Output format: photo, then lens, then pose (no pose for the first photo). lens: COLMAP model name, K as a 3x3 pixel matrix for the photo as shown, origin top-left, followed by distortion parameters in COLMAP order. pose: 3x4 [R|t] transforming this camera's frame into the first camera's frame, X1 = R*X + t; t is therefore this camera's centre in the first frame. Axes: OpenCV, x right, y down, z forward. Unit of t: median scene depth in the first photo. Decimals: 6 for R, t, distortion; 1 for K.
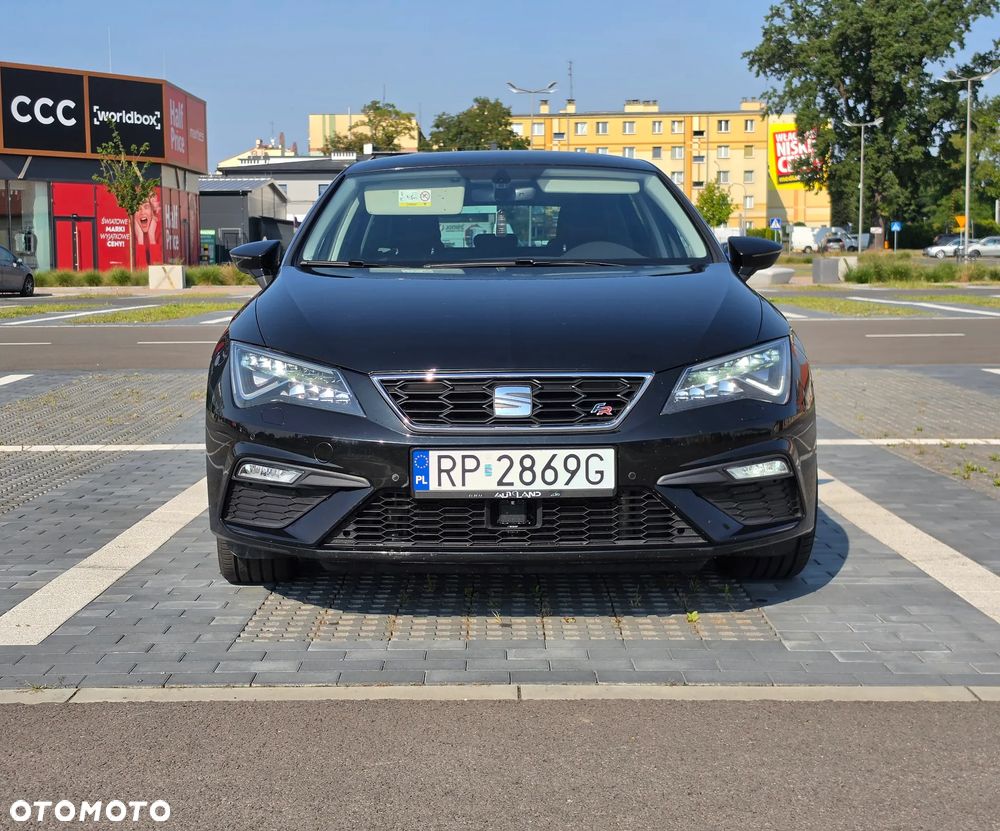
lens RADIAL K [[1483.9, 0, 466.4], [0, 1483.9, 392.4], [0, 0, 1]] dist [0.158415, -0.389751]
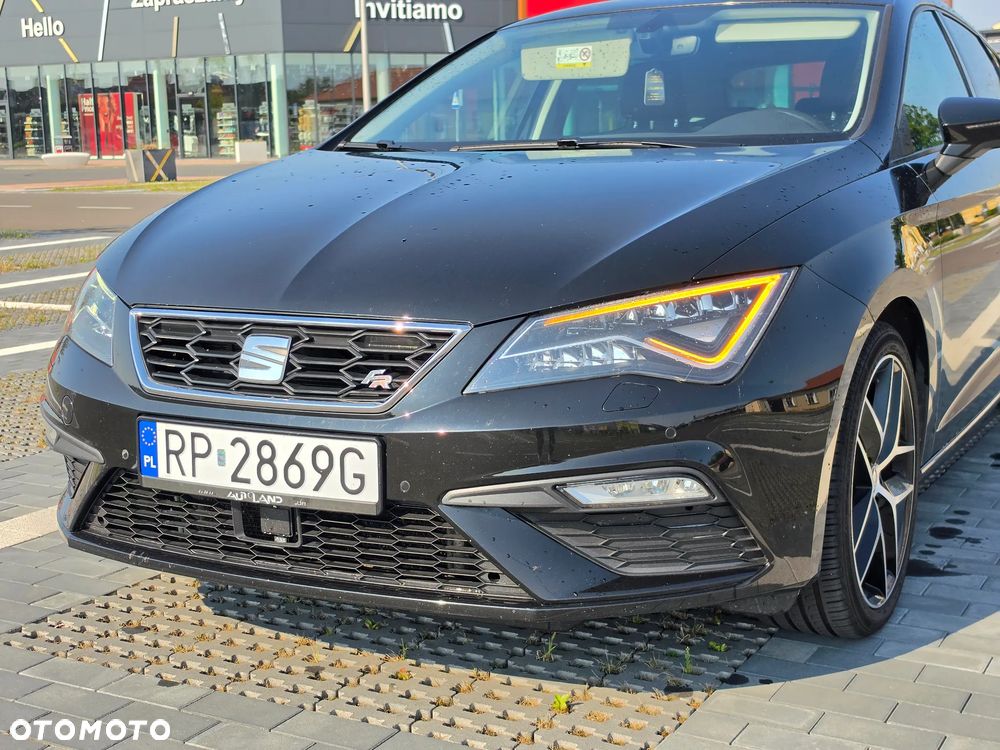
lens RADIAL K [[1343.8, 0, 500.0], [0, 1343.8, 375.0], [0, 0, 1]] dist [0.151460, -0.364060]
pose [[0.884022, 0.068085, -0.462461, 0.279773], [-0.024827, 0.994778, 0.098997, -0.034044], [0.466786, -0.076034, 0.881096, 0.347076]]
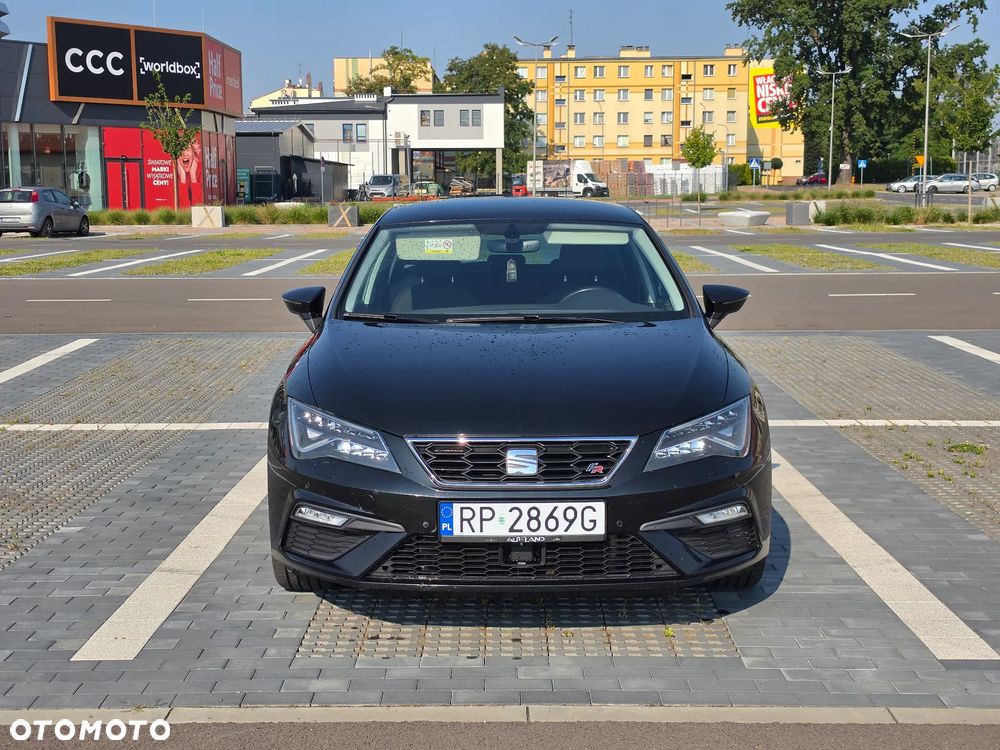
lens RADIAL K [[1330.2, 0, 484.8], [0, 1330.2, 371.7], [0, 0, 1]] dist [0.147623, -0.309181]
pose [[0.999978, 0.001346, 0.006552, -0.004486], [-0.001648, 0.998929, 0.046243, -0.080725], [-0.006482, -0.046252, 0.998909, -0.059755]]
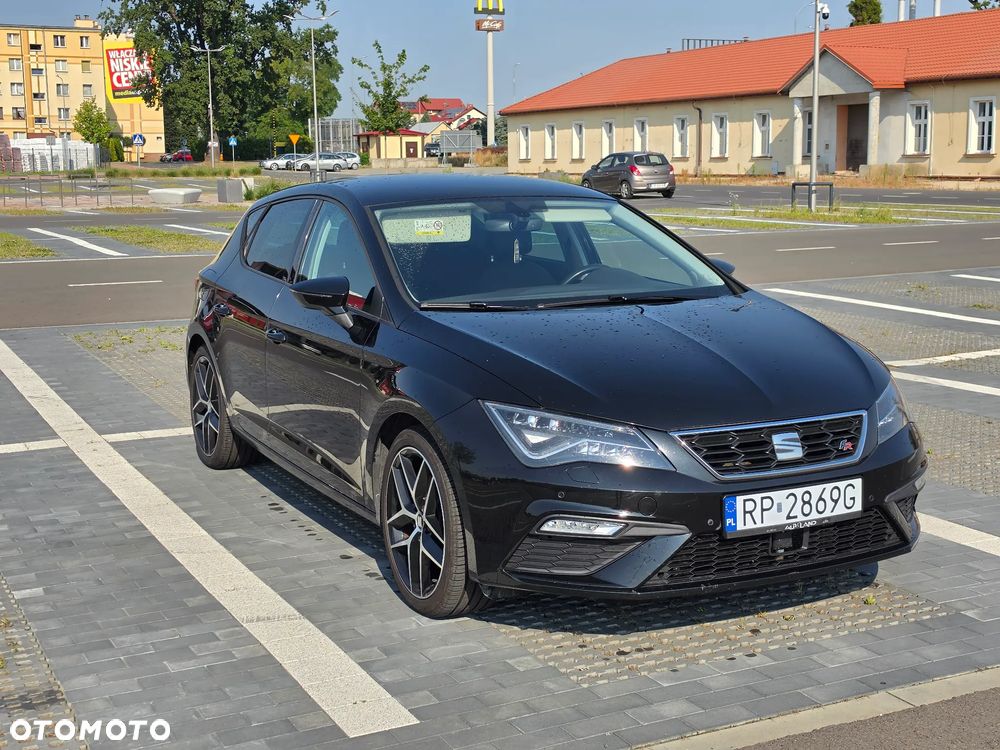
lens RADIAL K [[1330.2, 0, 484.8], [0, 1330.2, 371.7], [0, 0, 1]] dist [0.147623, -0.309181]
pose [[0.890686, -0.072312, 0.448832, -0.444944], [0.044179, 0.996364, 0.072854, -0.095523], [-0.452468, -0.045061, 0.890641, 0.114489]]
